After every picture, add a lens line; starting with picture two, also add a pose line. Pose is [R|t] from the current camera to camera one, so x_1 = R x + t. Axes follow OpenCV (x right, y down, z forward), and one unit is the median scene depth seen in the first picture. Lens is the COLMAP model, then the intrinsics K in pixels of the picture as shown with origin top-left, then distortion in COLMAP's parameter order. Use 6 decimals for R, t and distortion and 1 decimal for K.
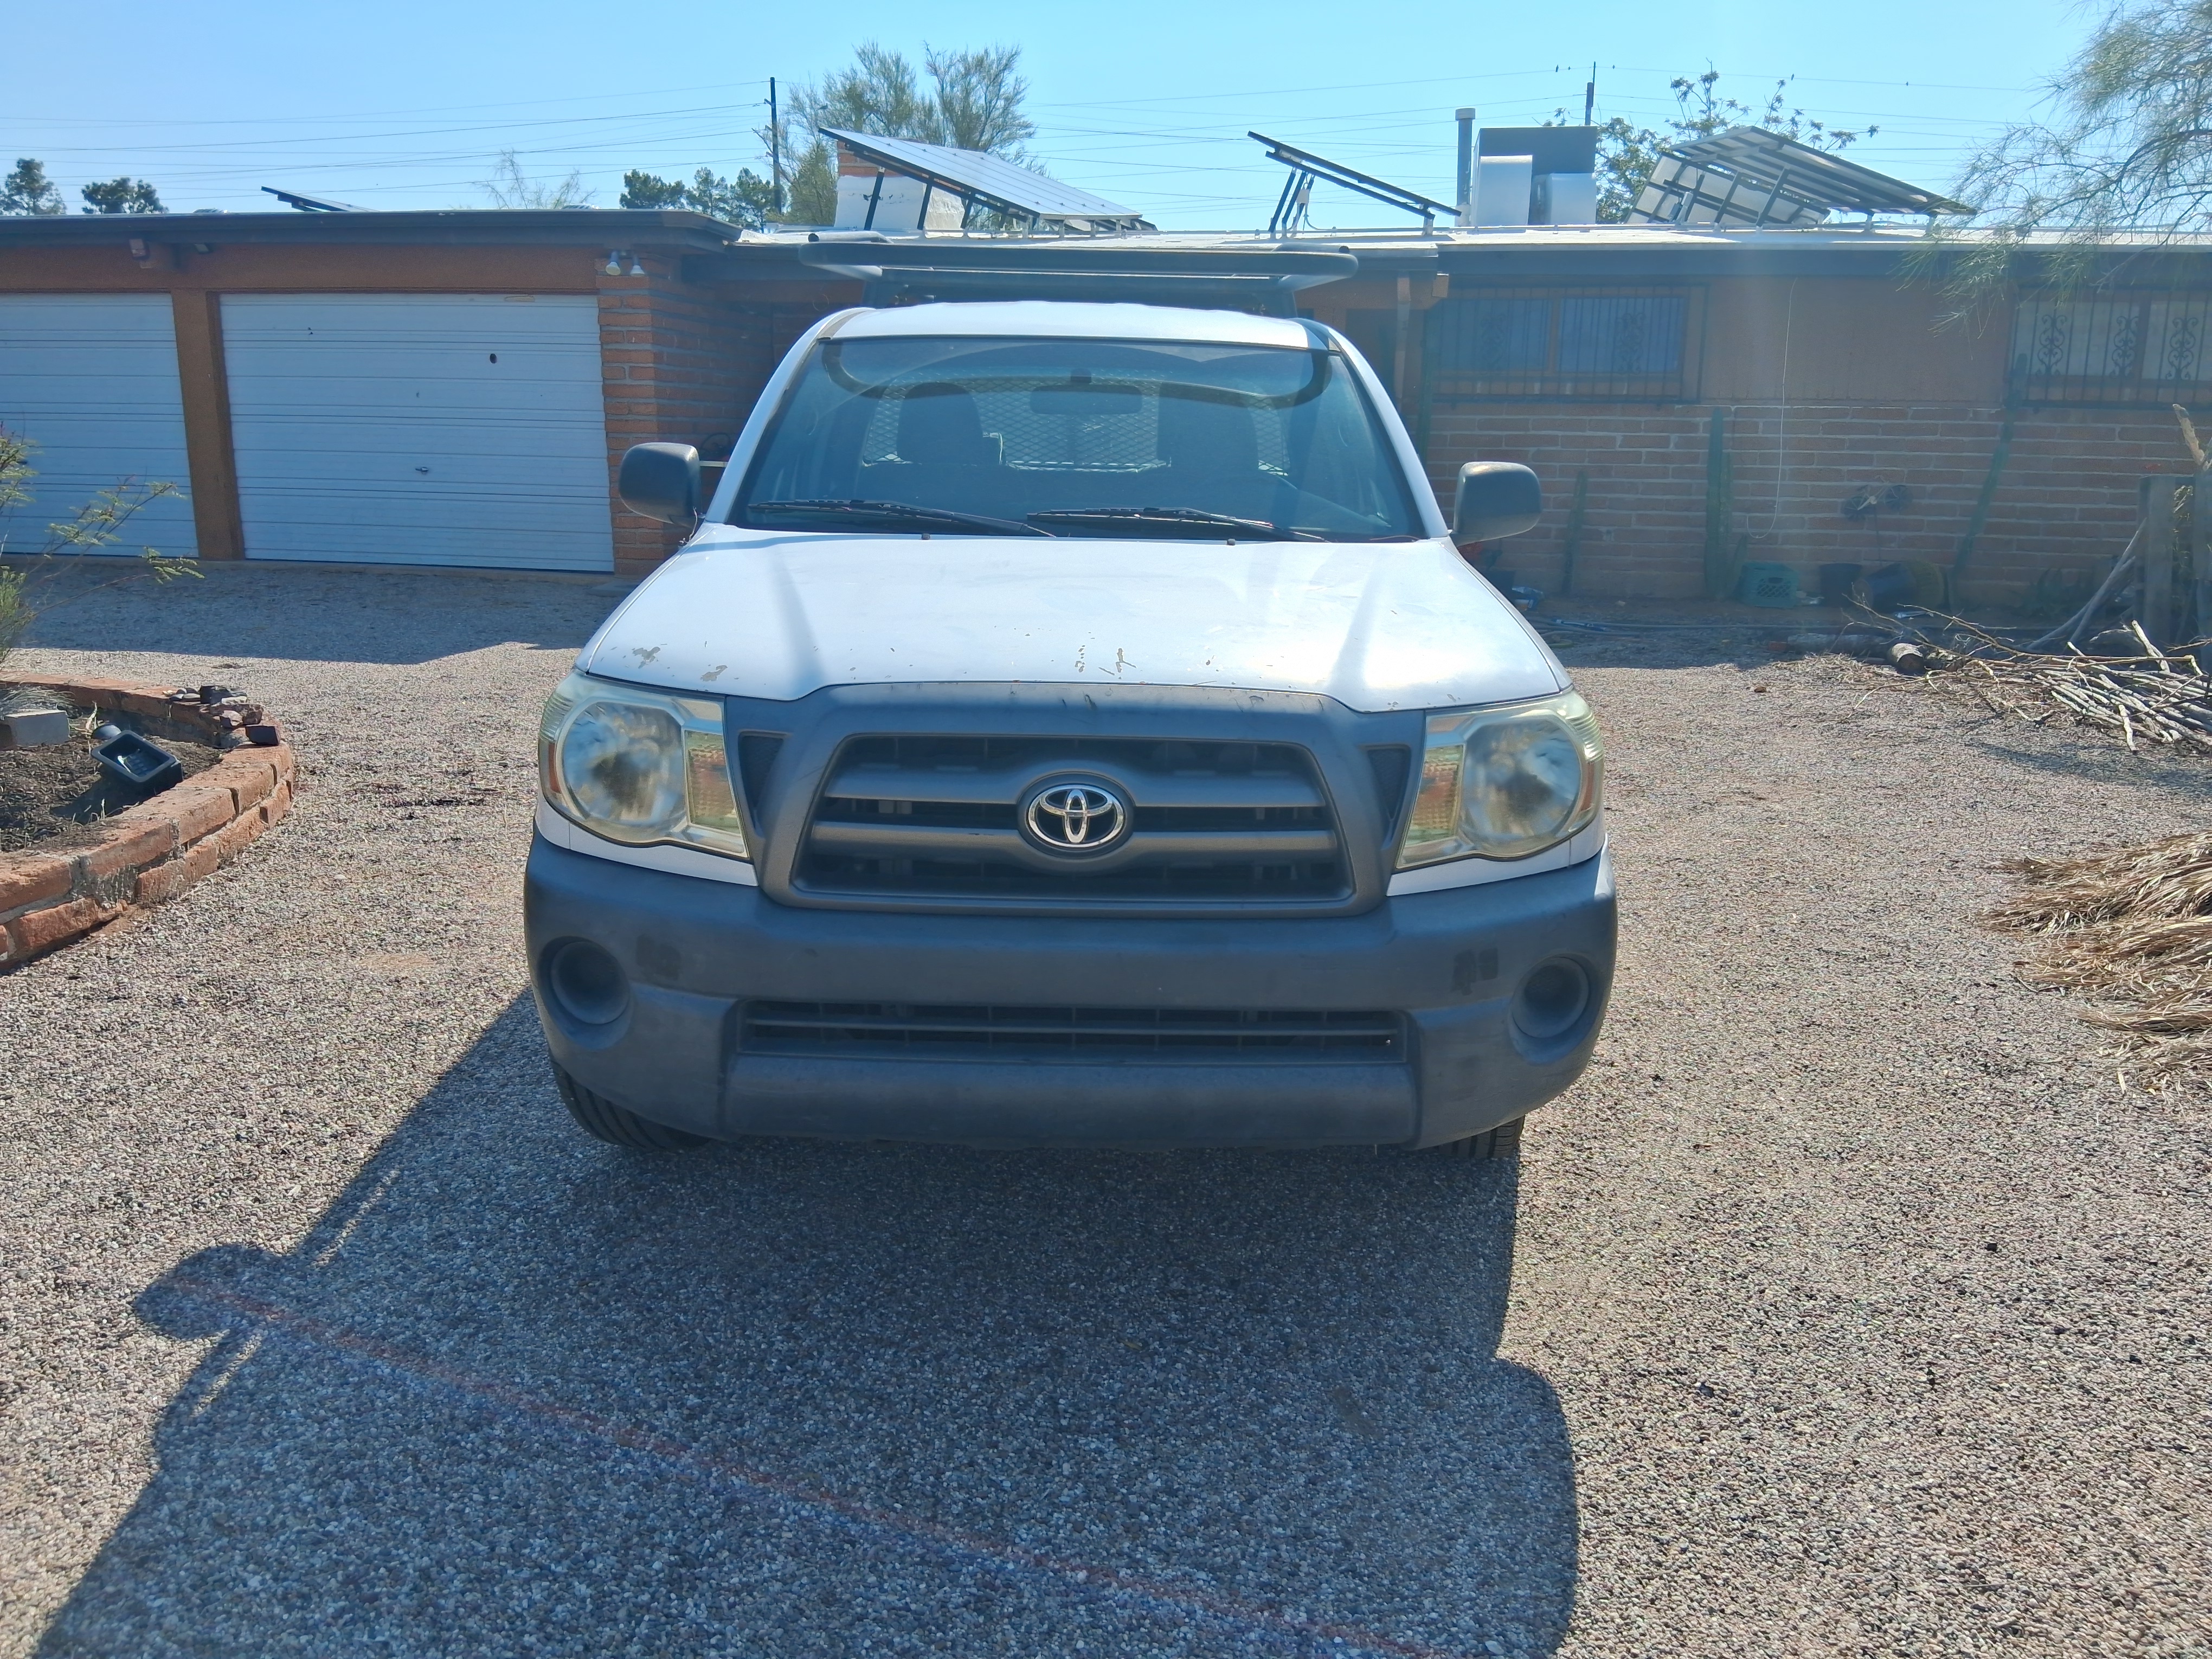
lens RADIAL K [[1676.4, 0, 1110.1], [0, 1676.4, 799.4], [0, 0, 1]] dist [0.125934, -0.230821]
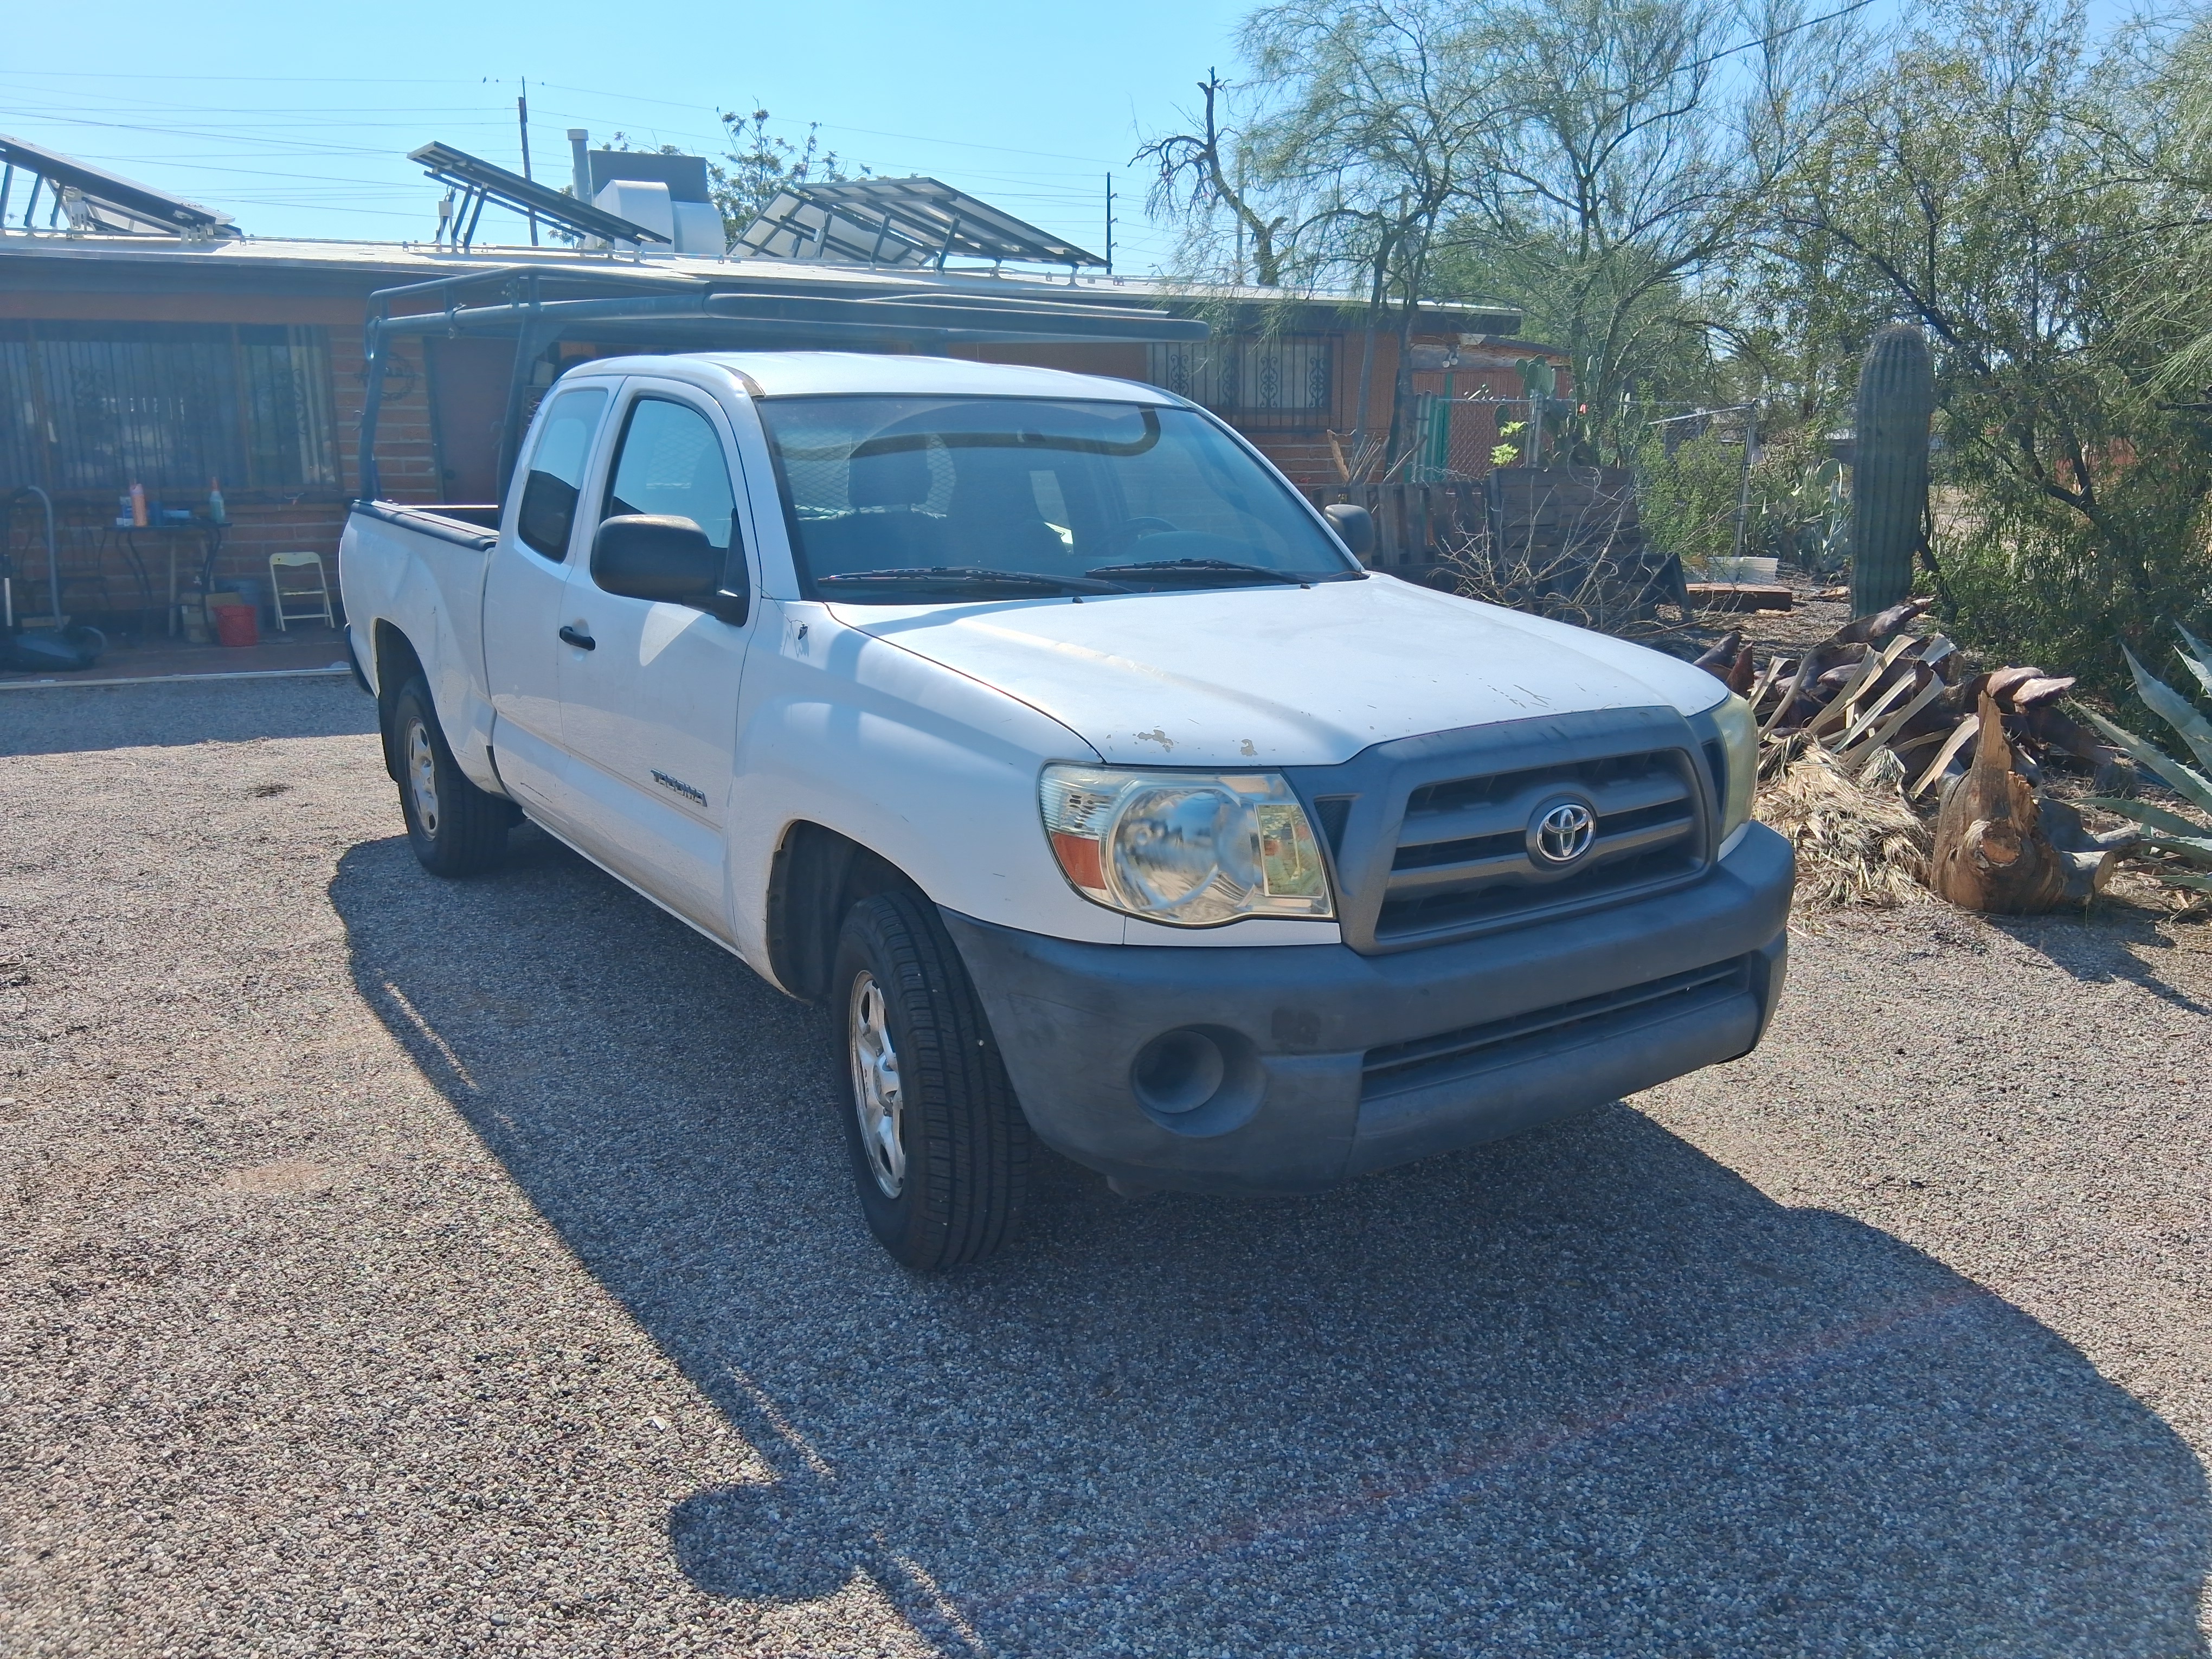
lens RADIAL K [[1676.4, 0, 1110.1], [0, 1676.4, 799.4], [0, 0, 1]] dist [0.125934, -0.230821]
pose [[0.827841, -0.131716, 0.545280, -0.727260], [0.136188, 0.990152, 0.032418, -0.074058], [-0.544180, 0.047424, 0.837627, 0.161734]]
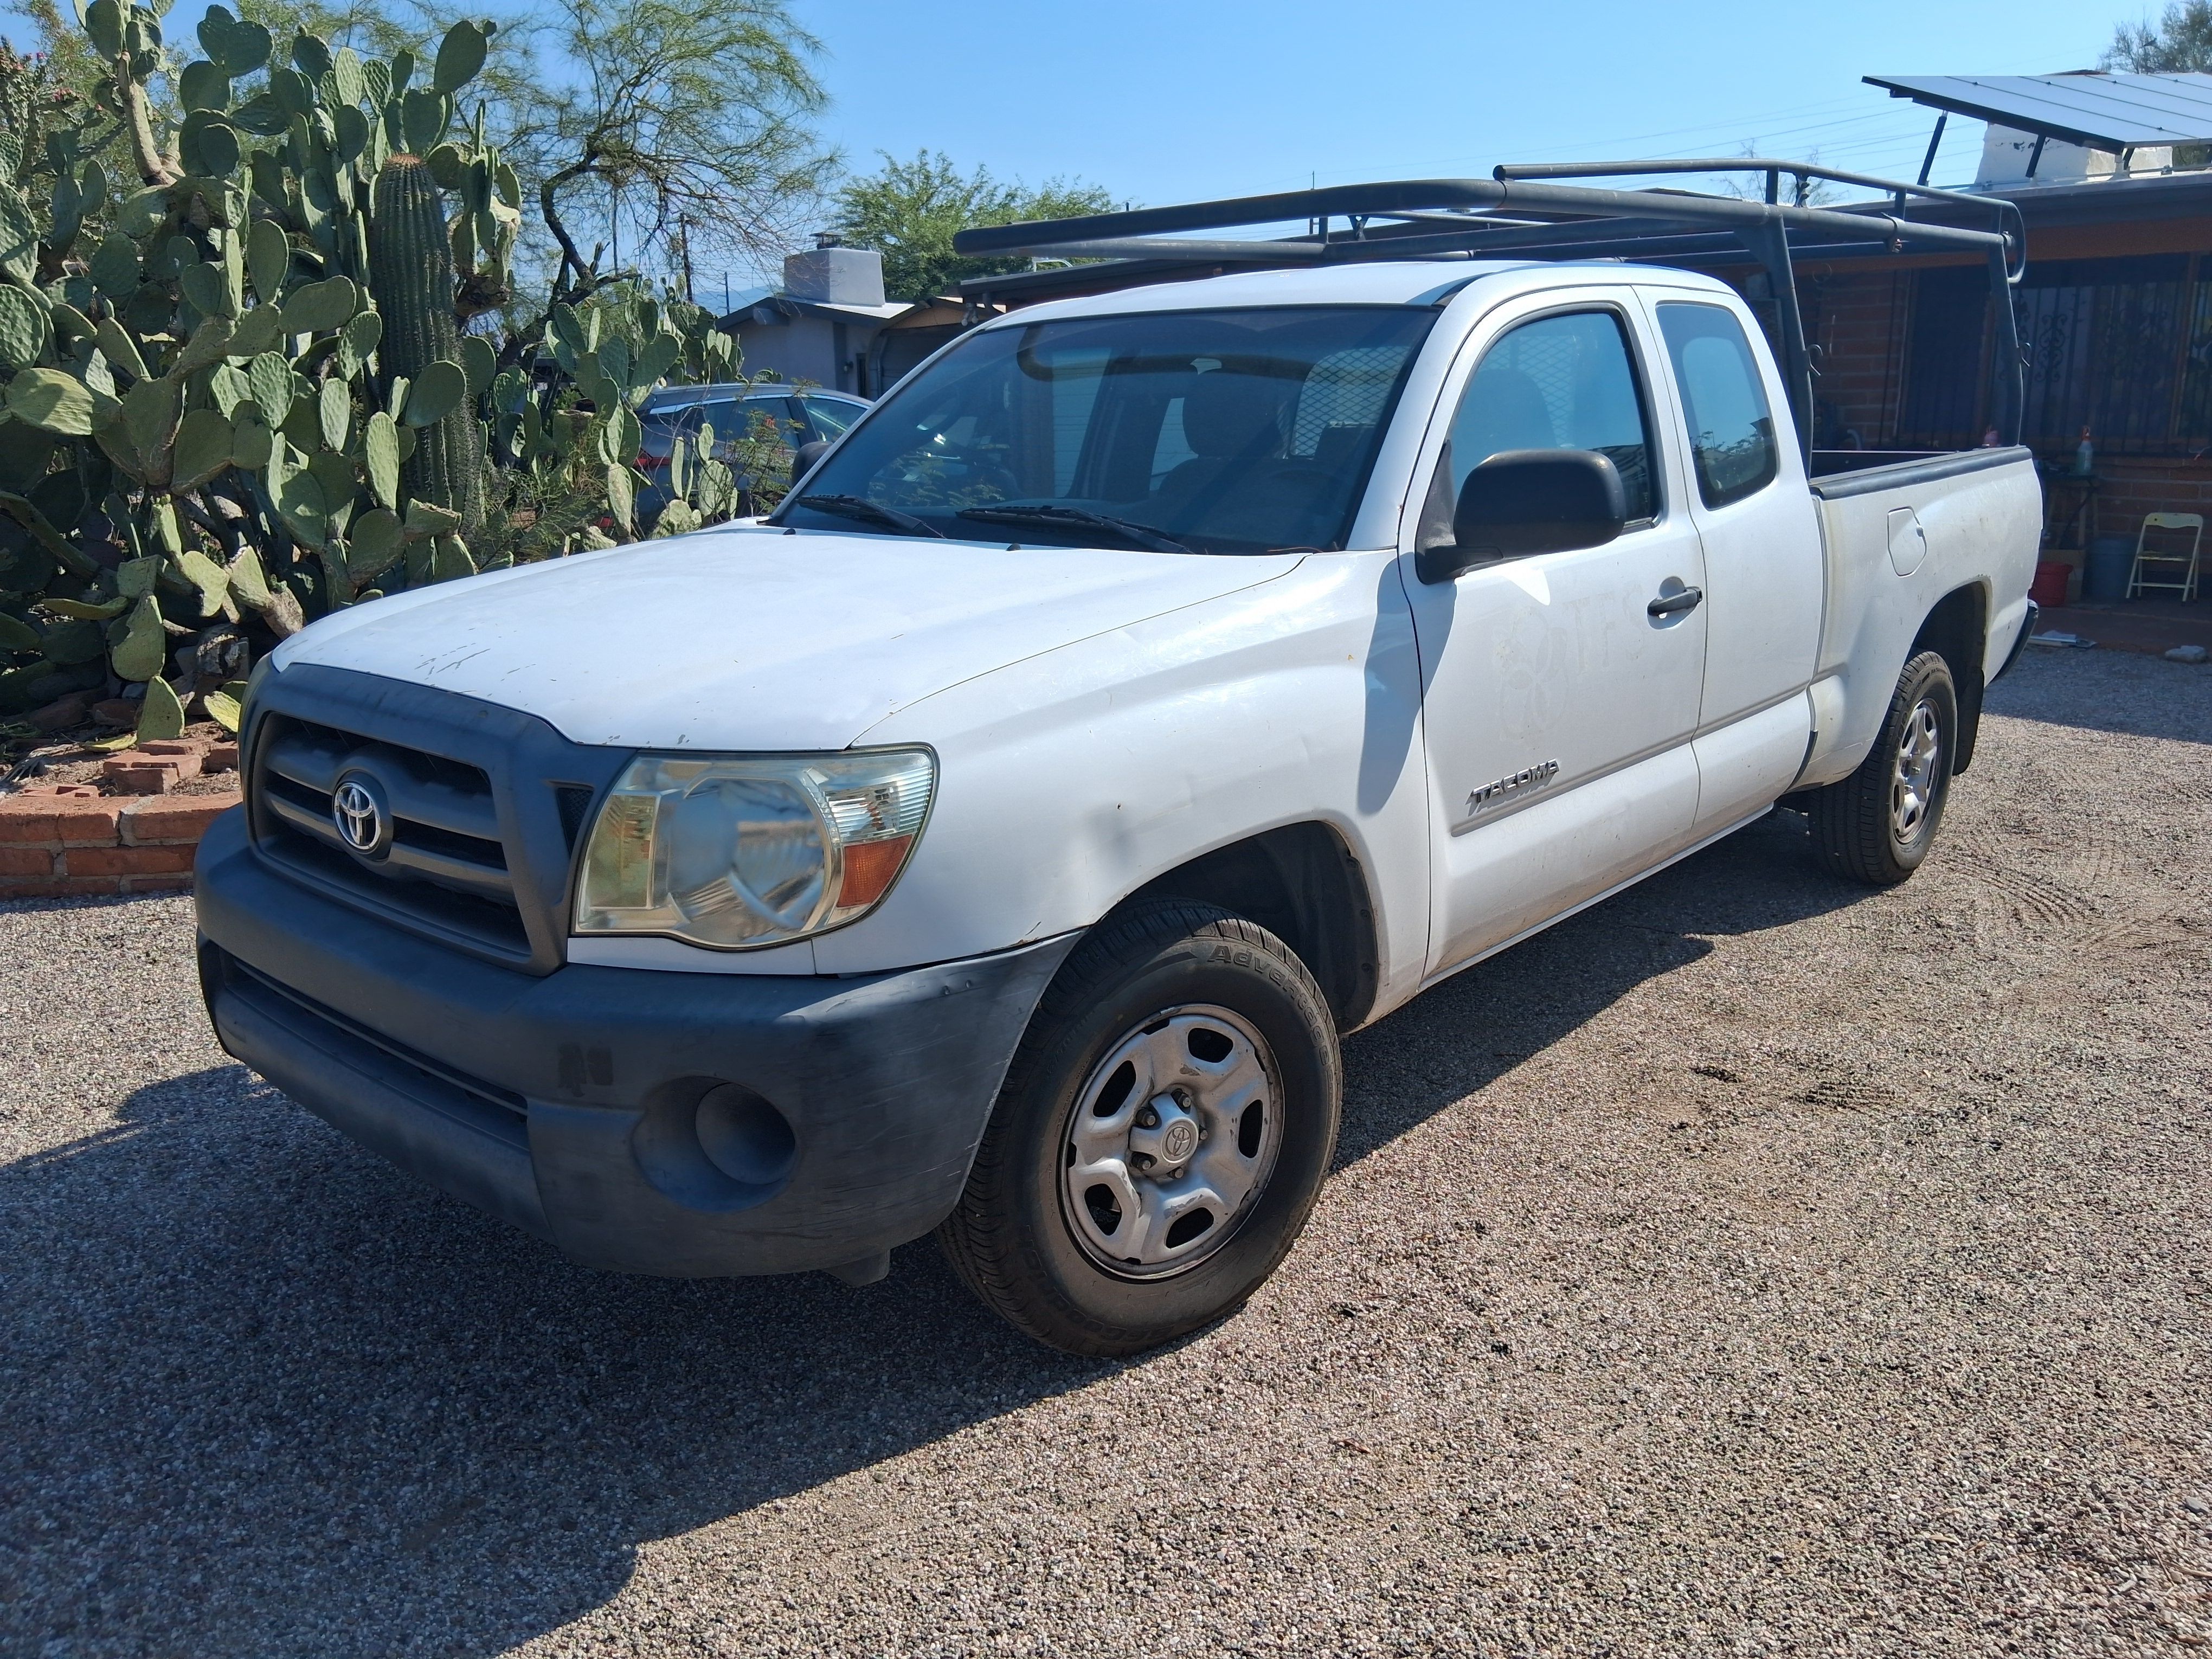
lens RADIAL K [[1676.4, 0, 1110.1], [0, 1676.4, 799.4], [0, 0, 1]] dist [0.125934, -0.230821]
pose [[0.731729, 0.129808, -0.669120, 0.759344], [-0.126301, 0.990519, 0.054040, -0.085270], [0.669791, 0.044968, 0.741187, 0.453575]]
